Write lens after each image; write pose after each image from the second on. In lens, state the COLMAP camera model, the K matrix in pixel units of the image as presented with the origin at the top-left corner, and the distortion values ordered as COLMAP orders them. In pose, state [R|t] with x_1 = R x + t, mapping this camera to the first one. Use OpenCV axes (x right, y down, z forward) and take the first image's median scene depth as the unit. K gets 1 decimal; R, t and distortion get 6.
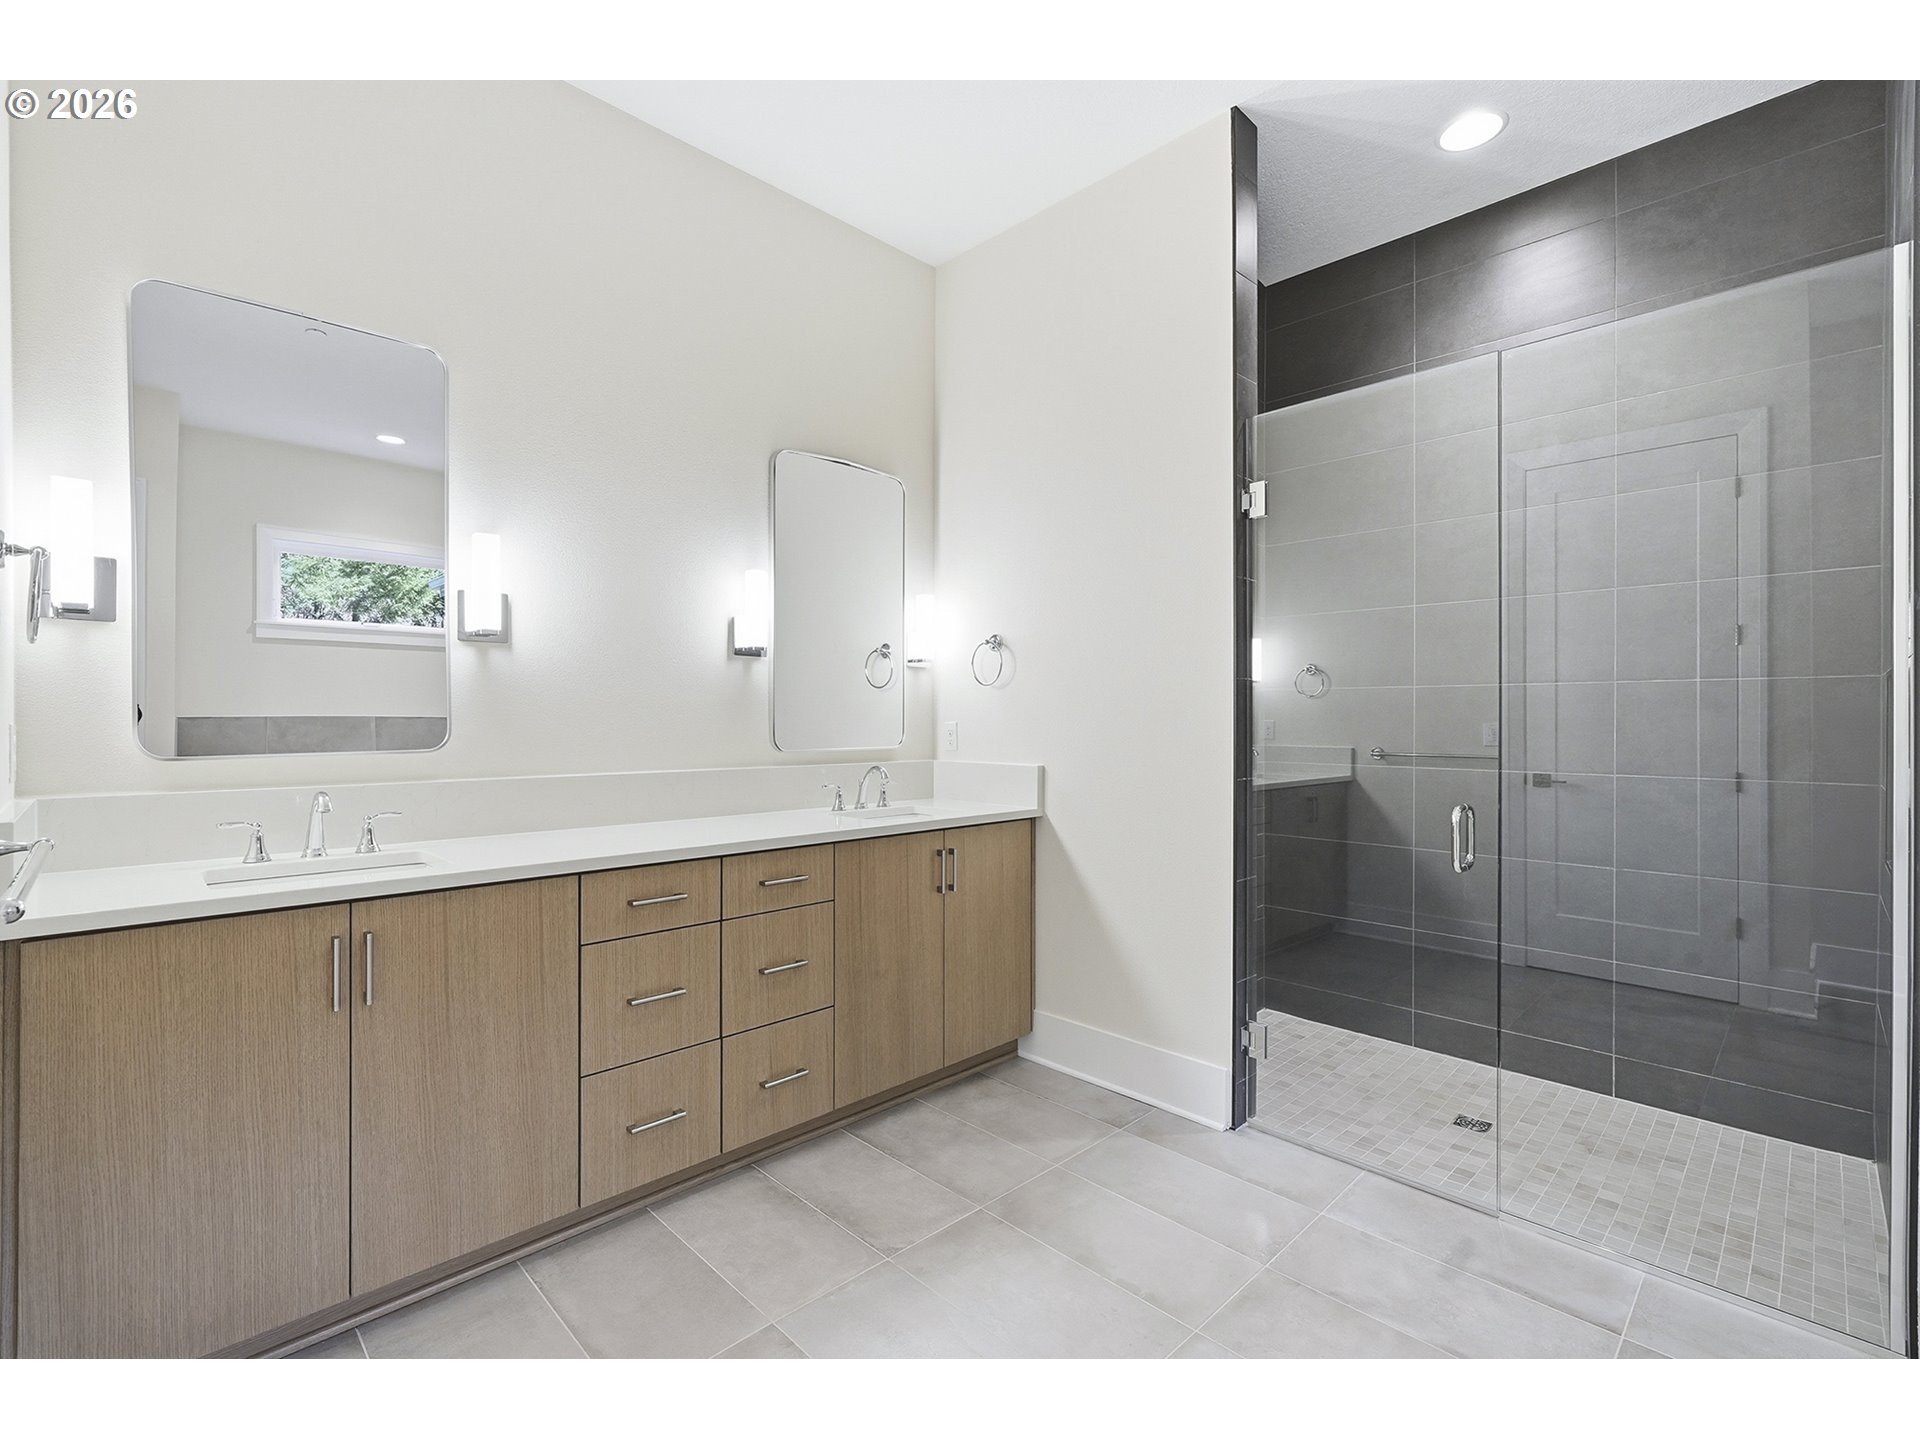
lens RADIAL K [[861.9, 0, 969.8], [0, 861.9, 718.4], [0, 0, 1]] dist [-0.002222, 0.002186]
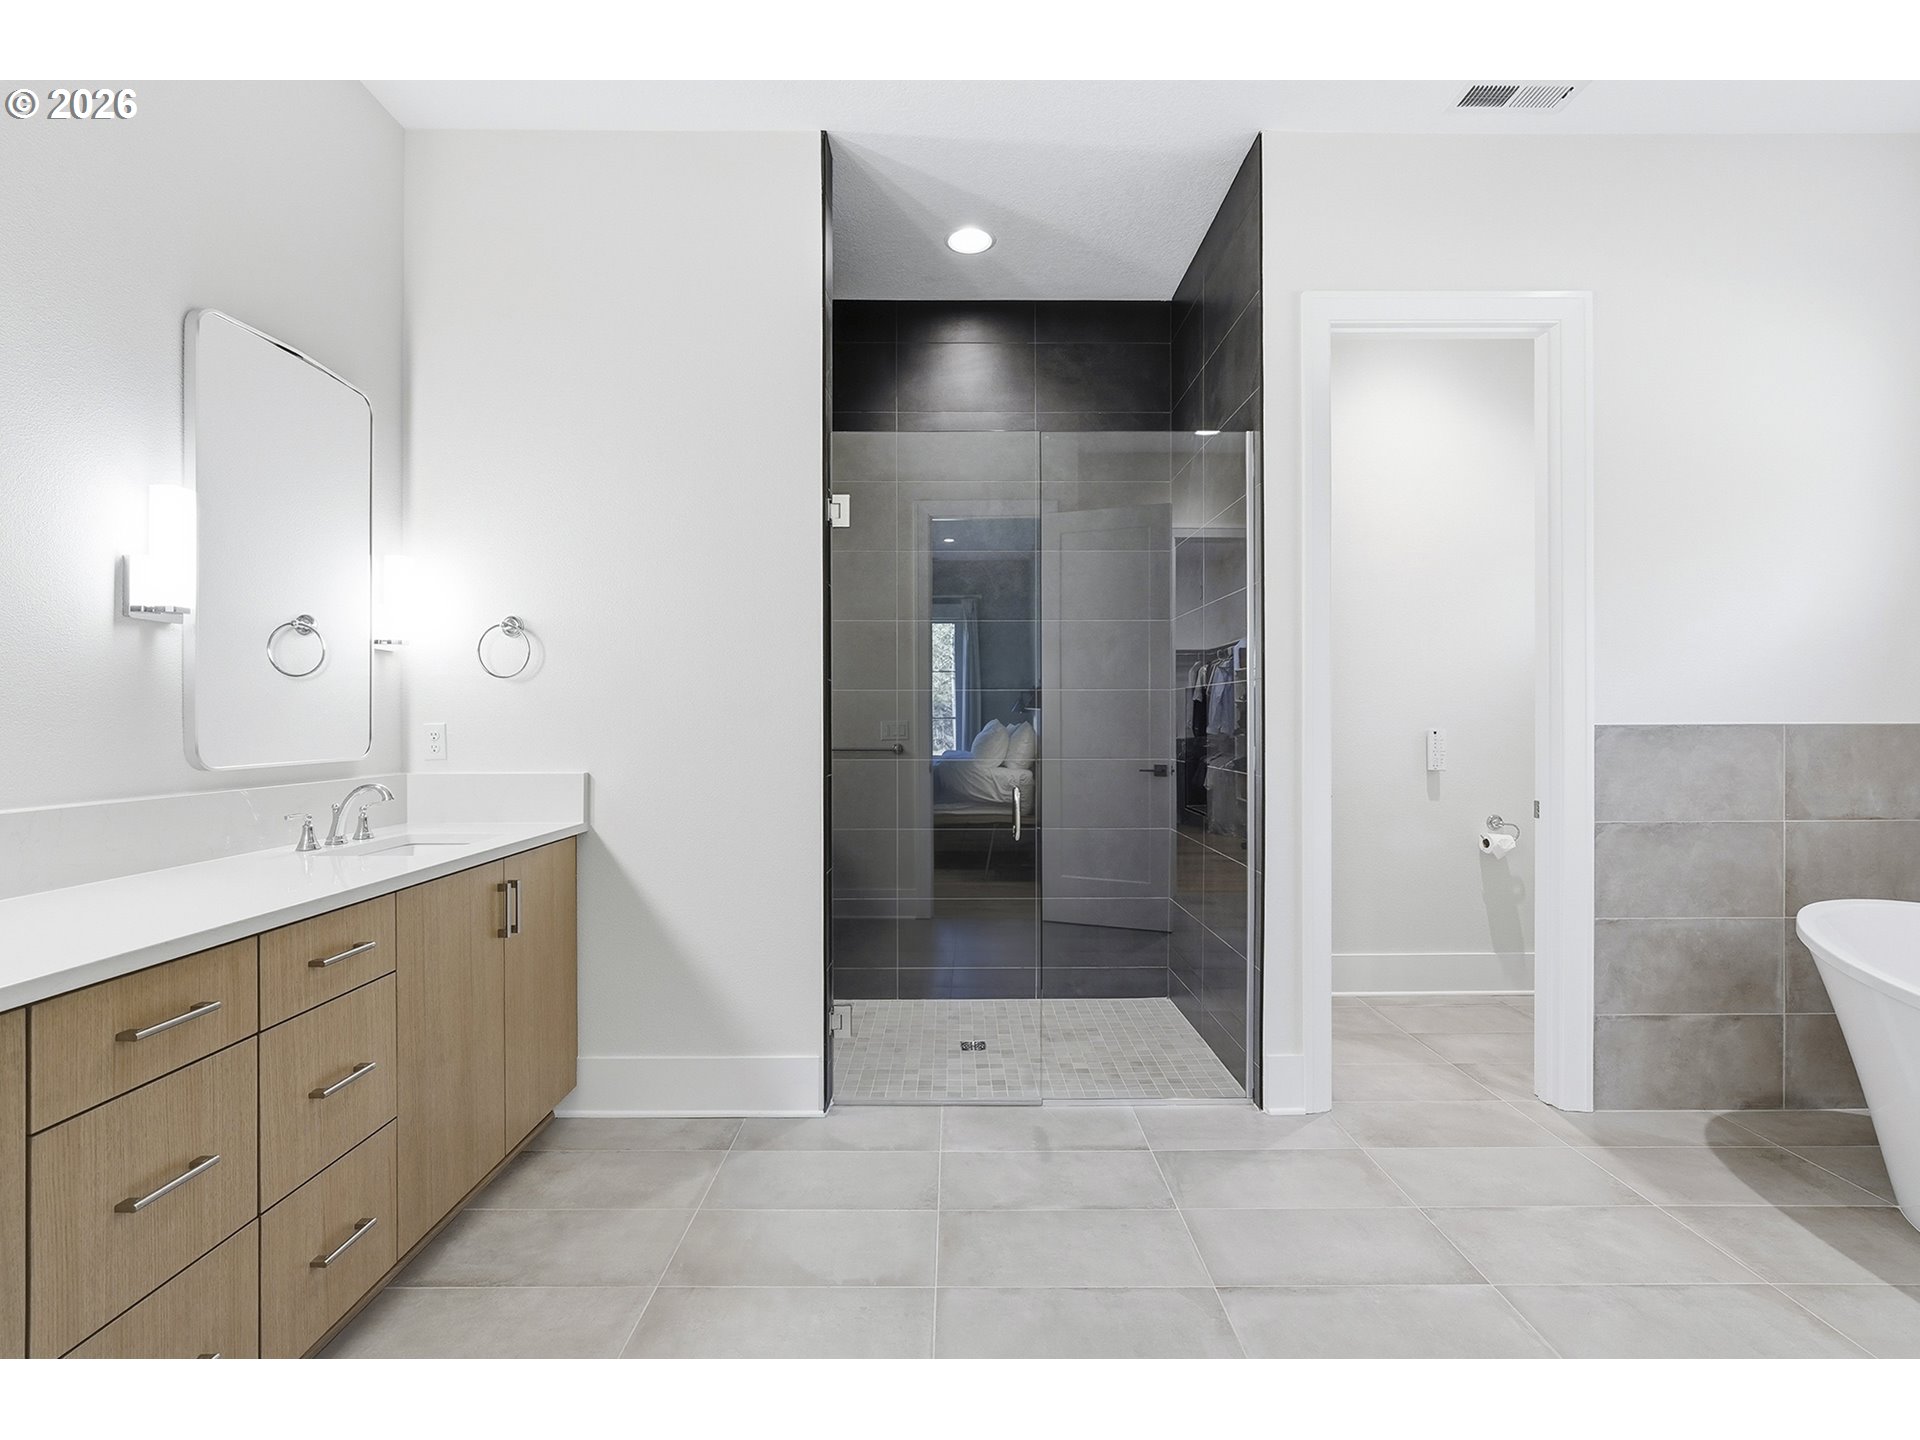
lens RADIAL K [[861.9, 0, 965.7], [0, 861.9, 718.2], [0, 0, 1]] dist [-0.002222, 0.002186]
pose [[0.703305, -0.002109, 0.710885, -0.297966], [0.002305, 0.999997, 0.000687, 0.000495], [-0.710885, 0.001156, 0.703308, 0.137294]]
